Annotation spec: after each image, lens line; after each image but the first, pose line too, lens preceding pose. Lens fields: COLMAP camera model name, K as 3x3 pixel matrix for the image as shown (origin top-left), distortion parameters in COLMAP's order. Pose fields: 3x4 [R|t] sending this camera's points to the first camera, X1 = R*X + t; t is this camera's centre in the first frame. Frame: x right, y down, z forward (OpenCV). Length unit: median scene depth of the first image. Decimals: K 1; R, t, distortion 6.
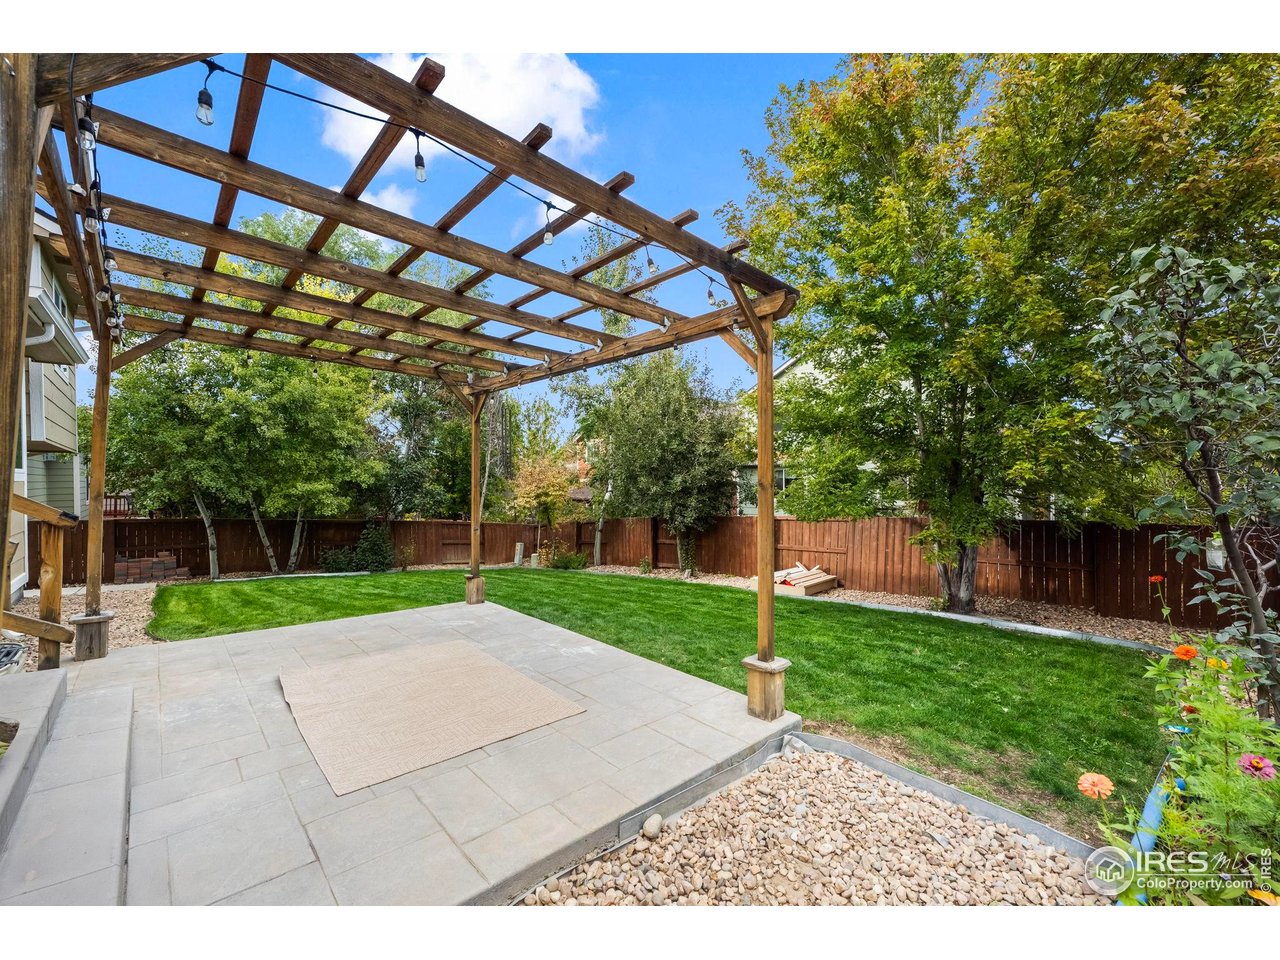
lens RADIAL K [[511.8, 0, 642.4], [0, 511.8, 489.0], [0, 0, 1]] dist [-0.000443, 0.000071]
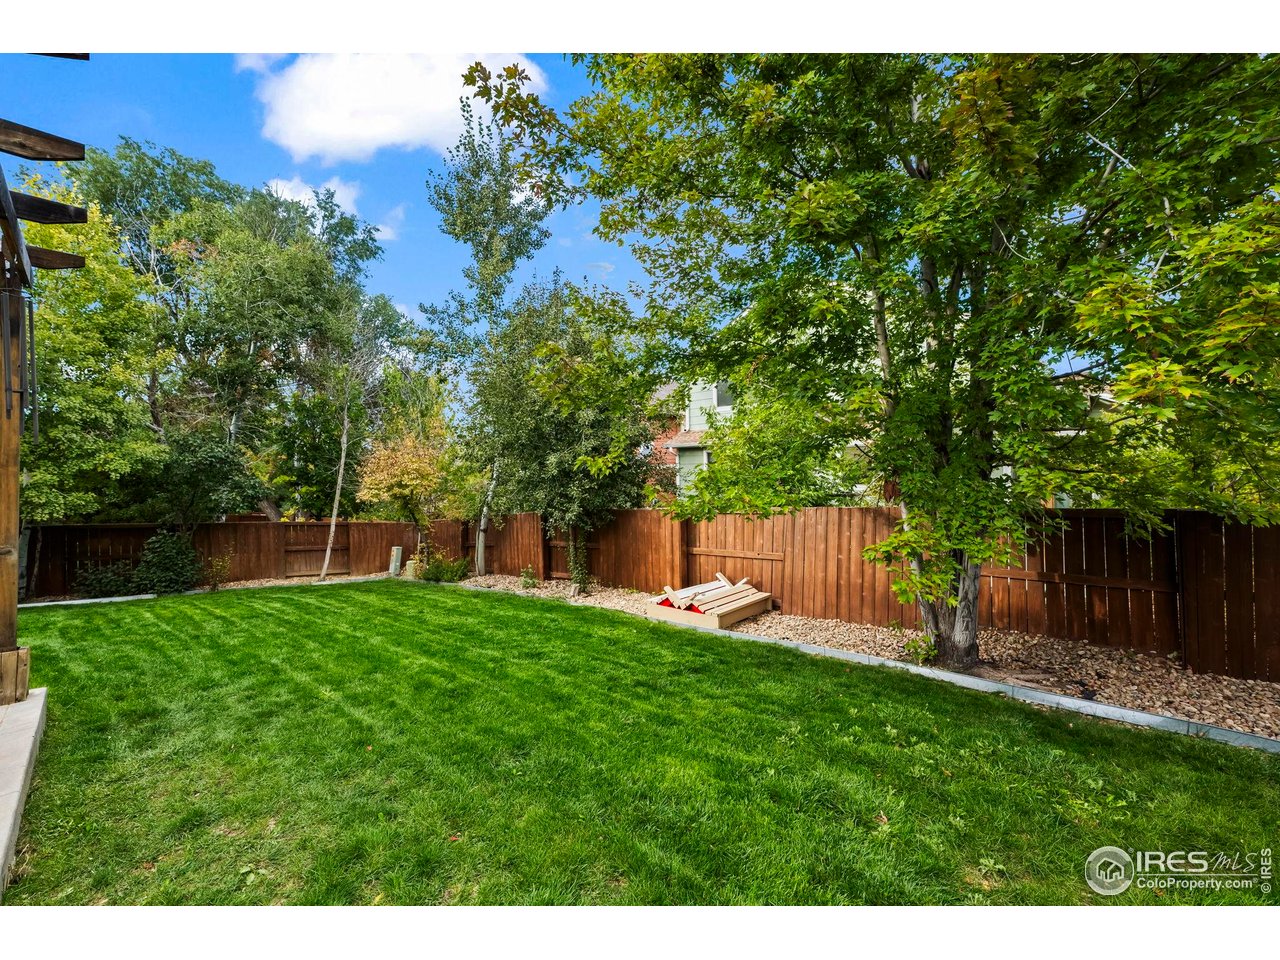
lens RADIAL K [[511.8, 0, 637.4], [0, 511.8, 476.3], [0, 0, 1]] dist [-0.000443, 0.000071]
pose [[0.998990, -0.017465, 0.041391, 0.176143], [0.017766, 0.999818, -0.006916, 0.013316], [-0.041262, 0.007644, 0.999119, 0.319240]]
